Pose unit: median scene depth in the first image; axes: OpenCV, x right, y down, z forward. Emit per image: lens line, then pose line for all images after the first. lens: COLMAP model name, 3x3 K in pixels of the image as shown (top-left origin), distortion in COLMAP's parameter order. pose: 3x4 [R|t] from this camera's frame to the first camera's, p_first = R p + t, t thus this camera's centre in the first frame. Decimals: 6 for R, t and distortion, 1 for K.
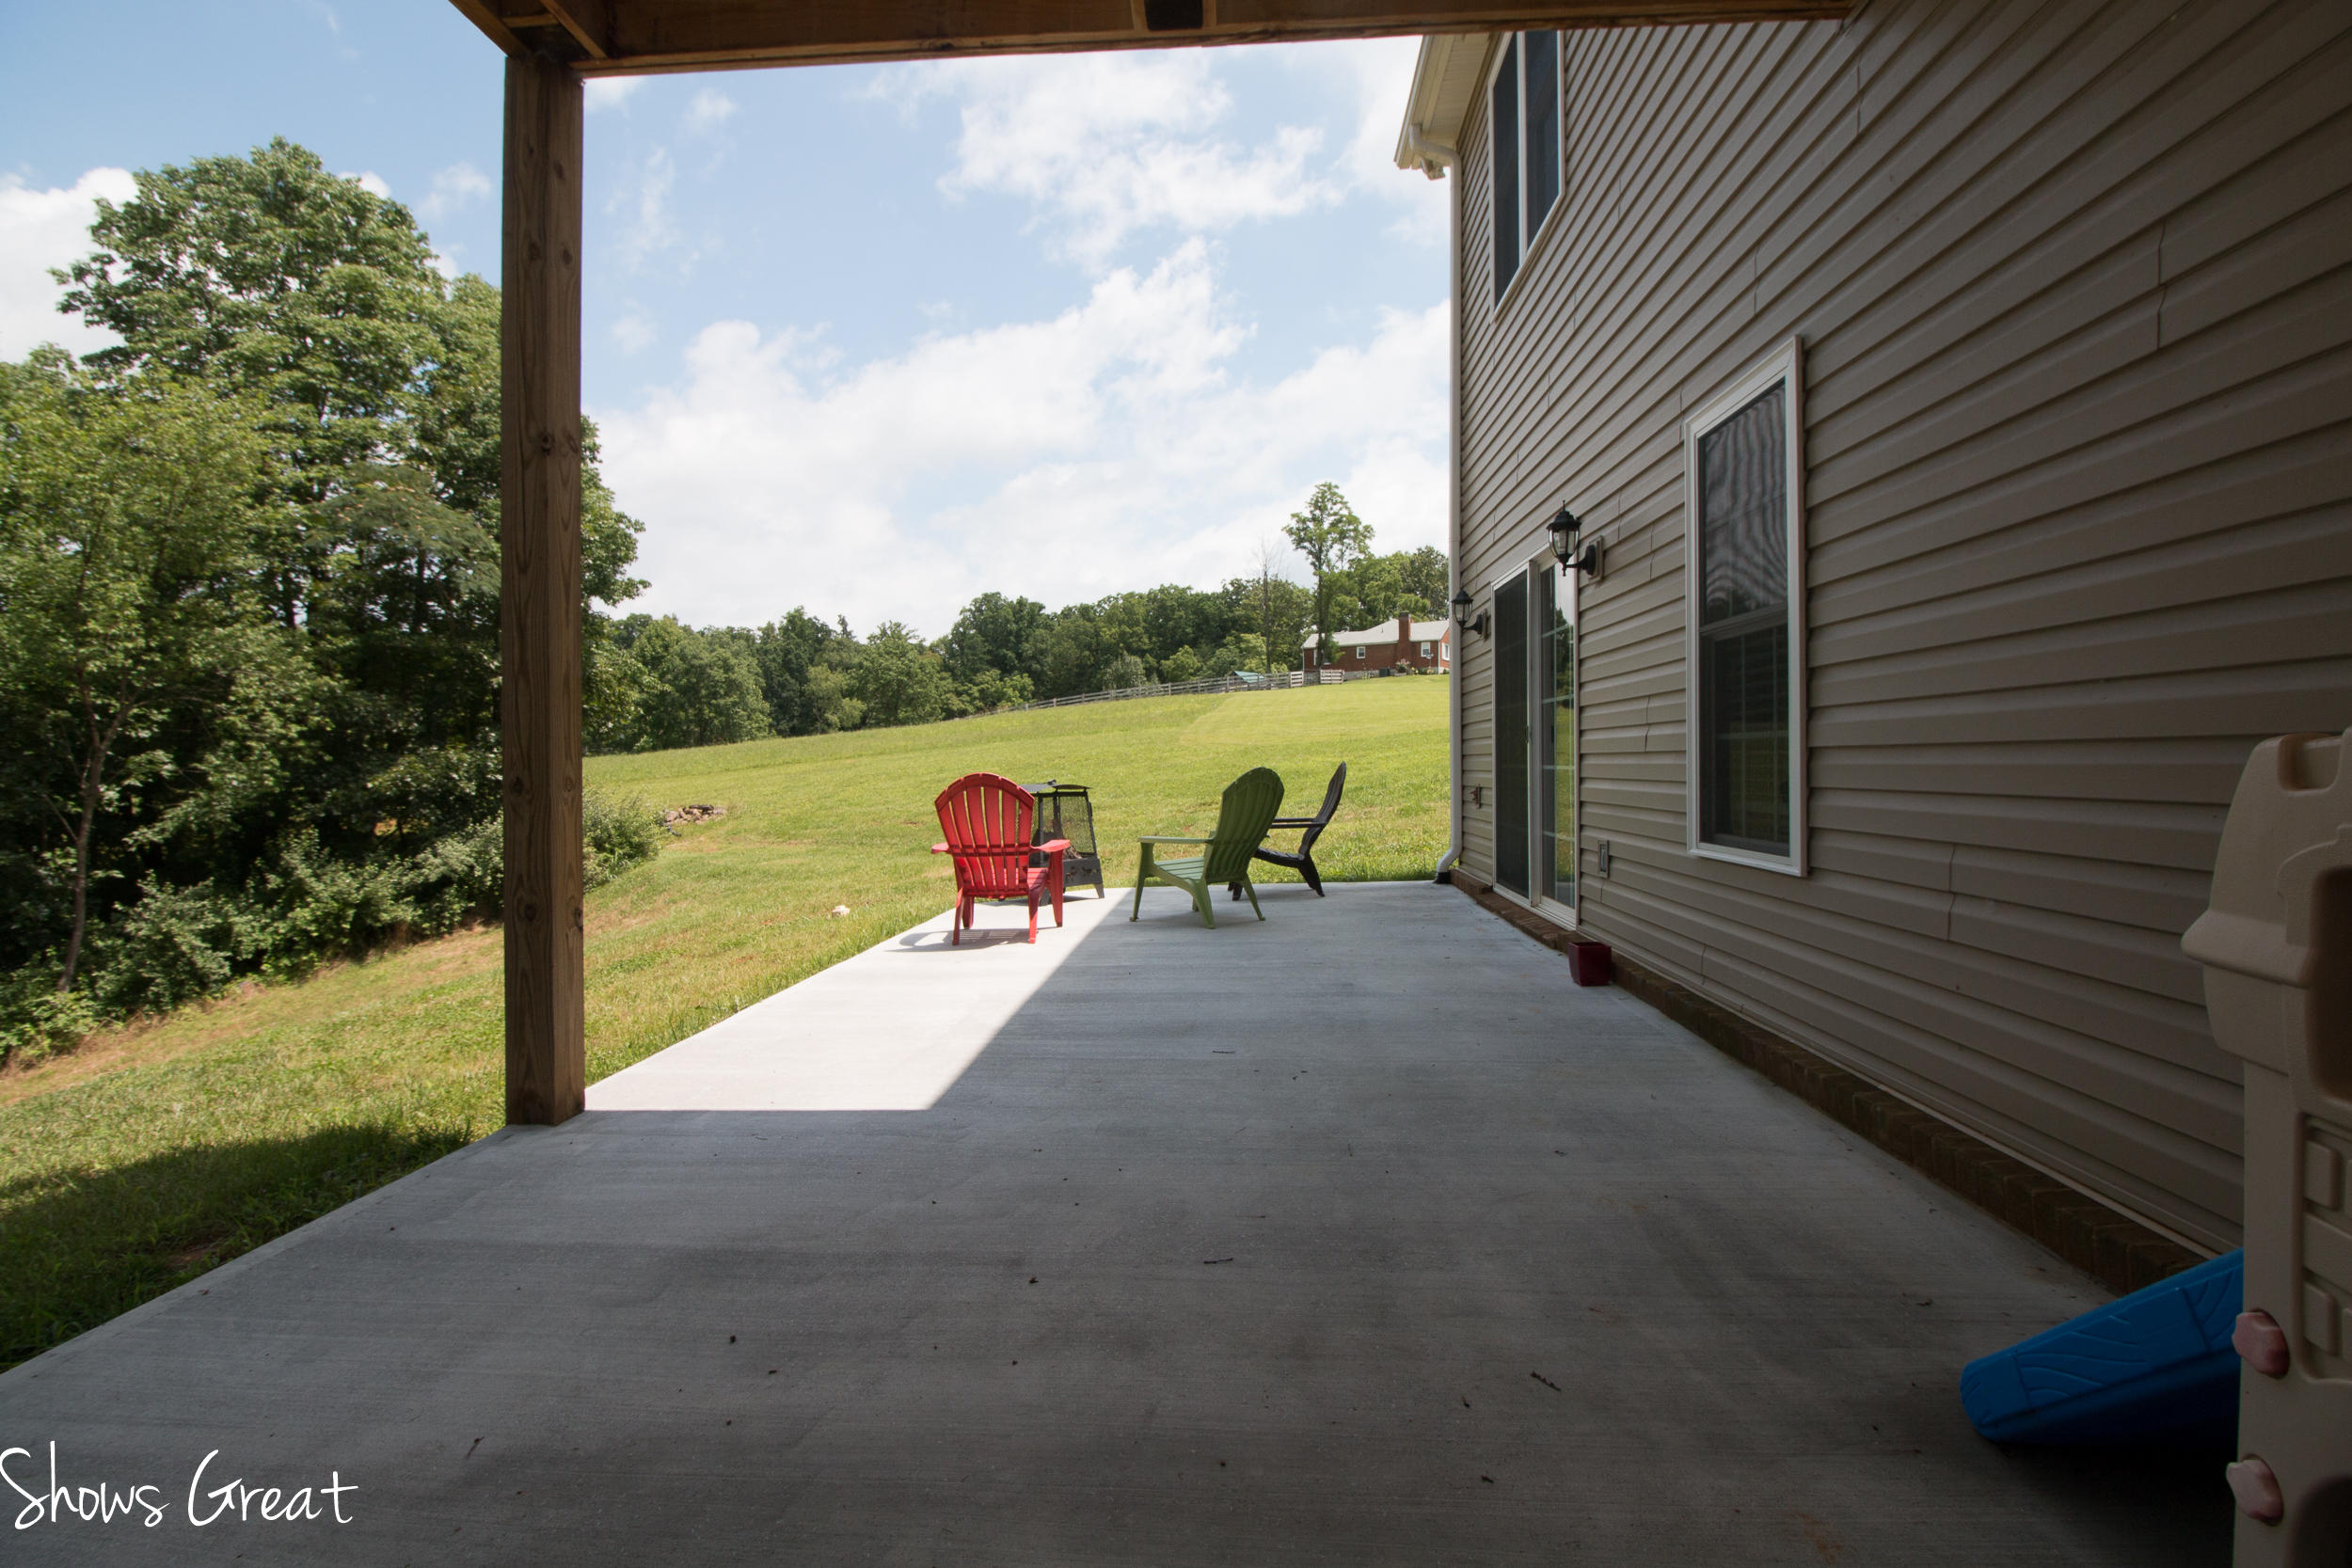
lens RADIAL K [[1091.5, 0, 1177.7], [0, 1091.5, 767.4], [0, 0, 1]] dist [-0.000783, -0.011095]
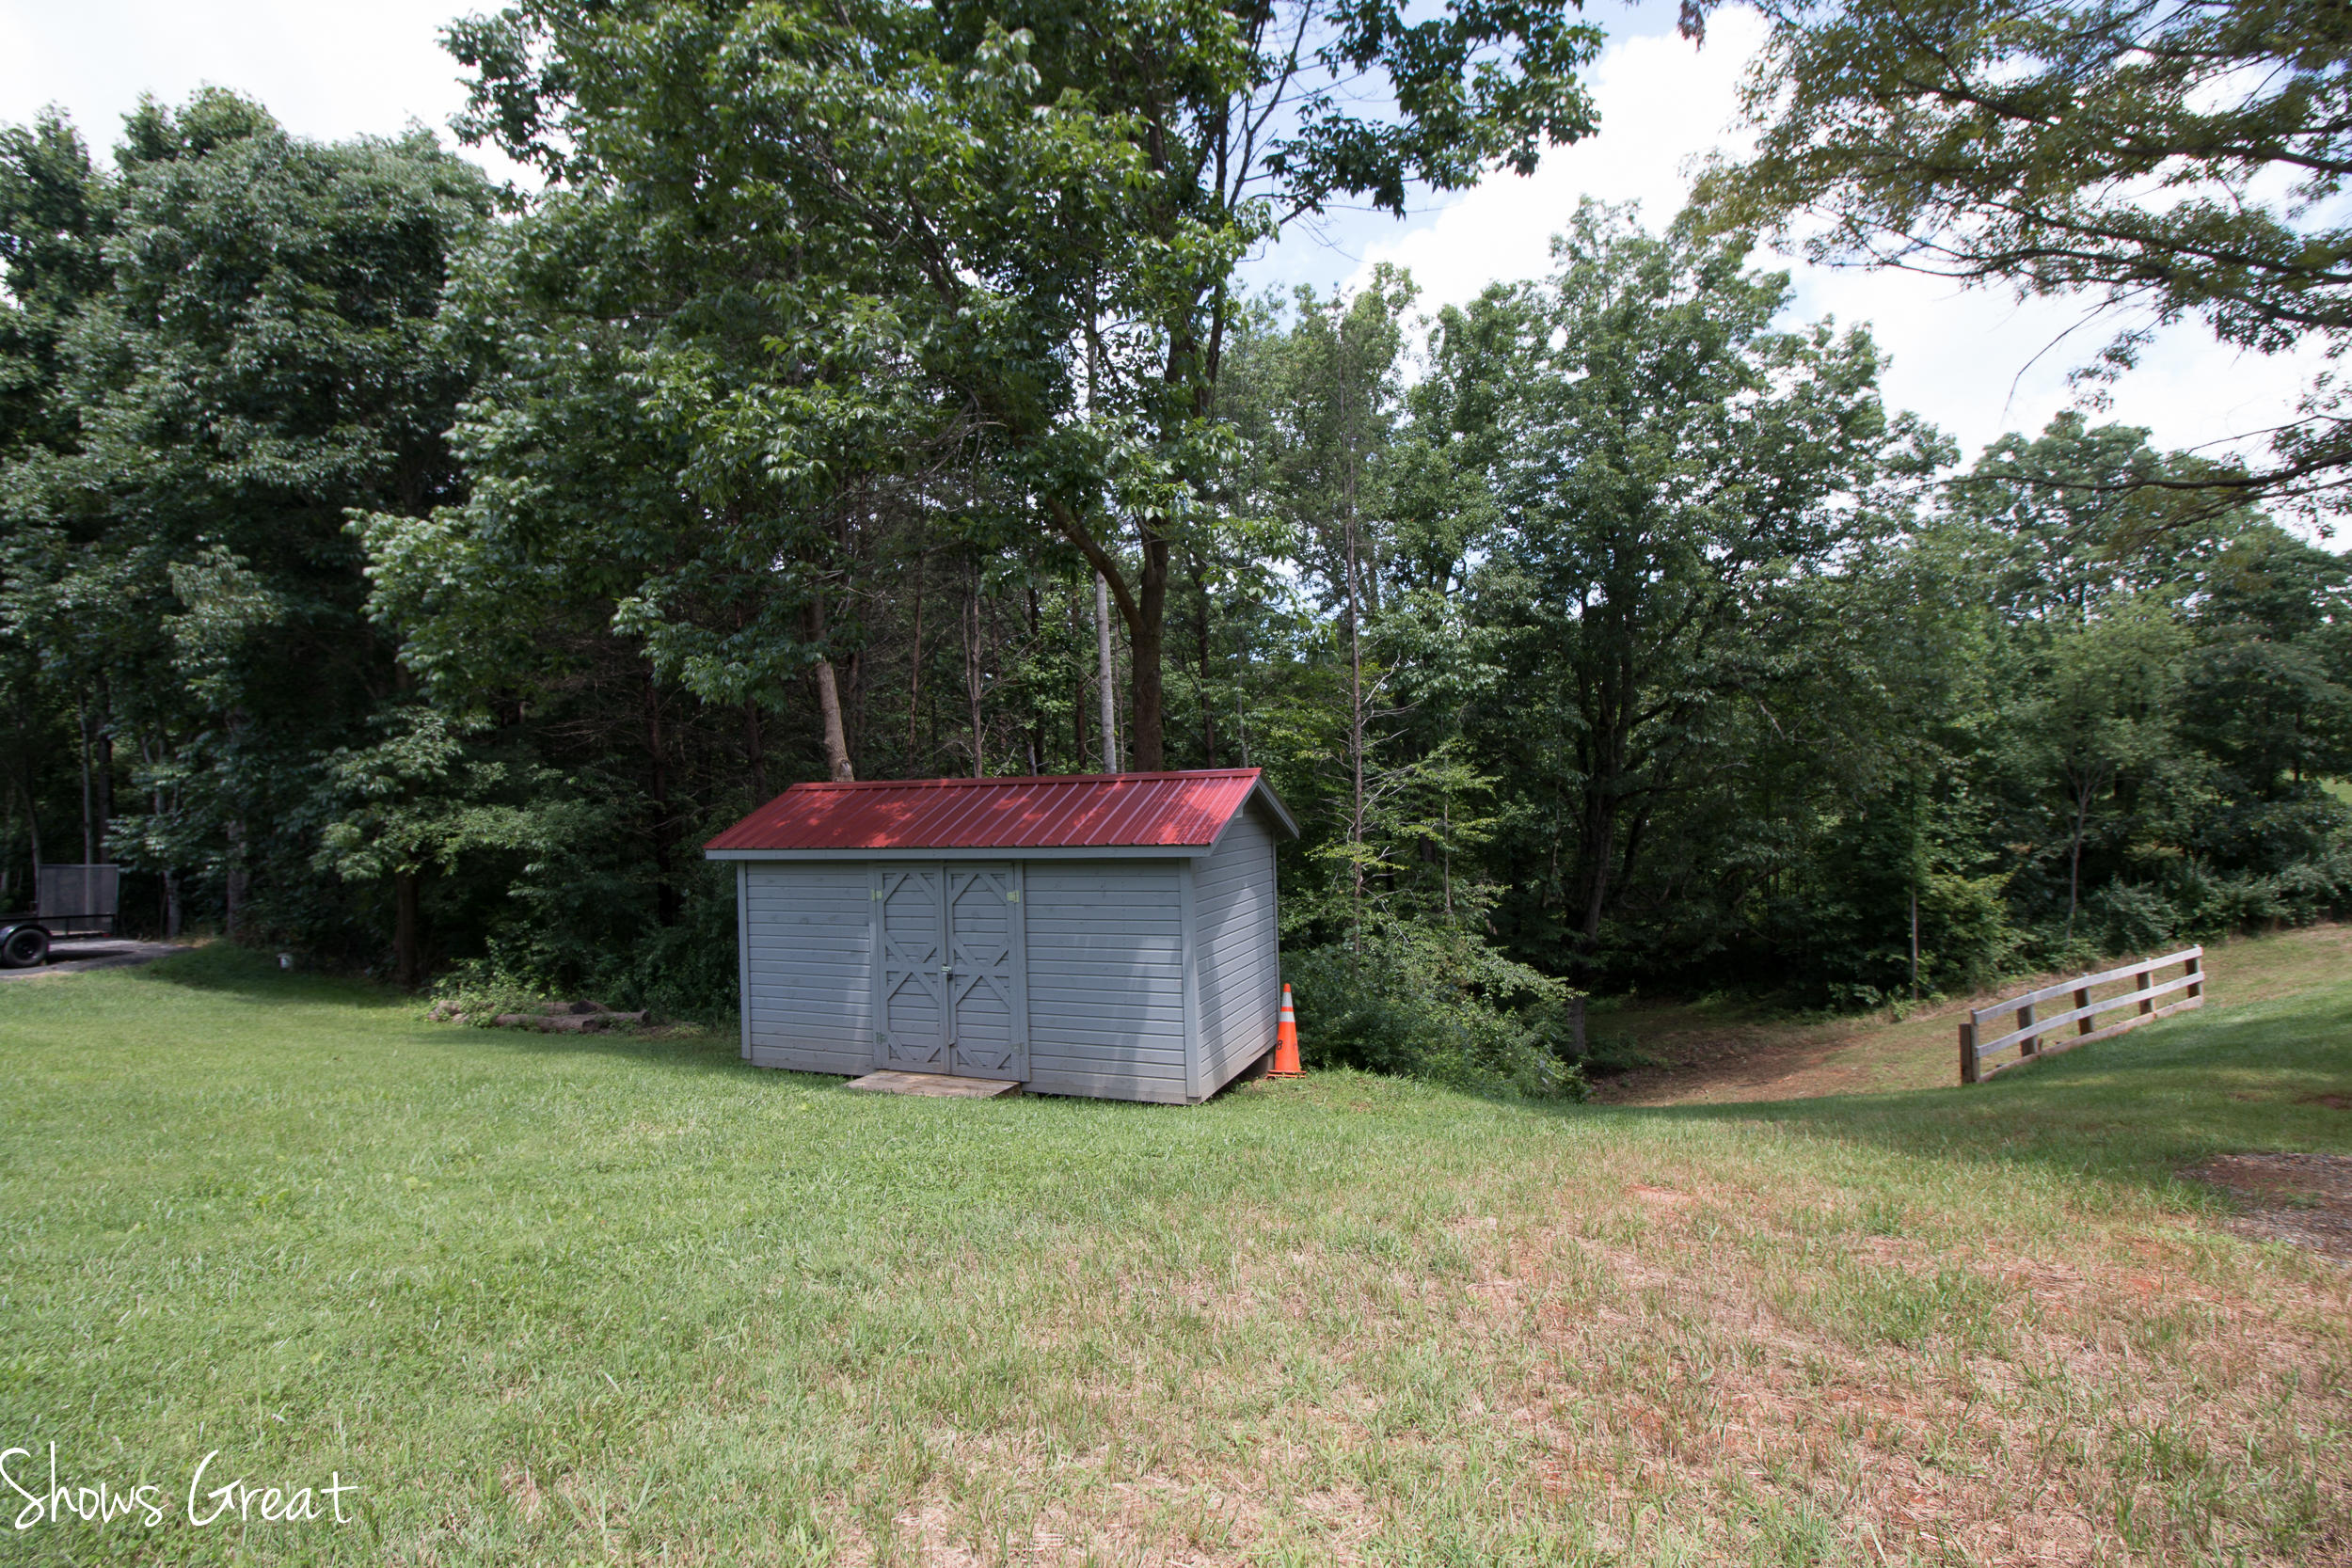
lens RADIAL K [[1091.5, 0, 1177.7], [0, 1091.5, 767.4], [0, 0, 1]] dist [-0.000783, -0.011095]
pose [[0.476566, -0.032896, -0.878523, -0.017994], [0.019499, 0.999449, -0.026847, -0.011360], [0.878922, -0.004336, 0.476945, -0.212616]]
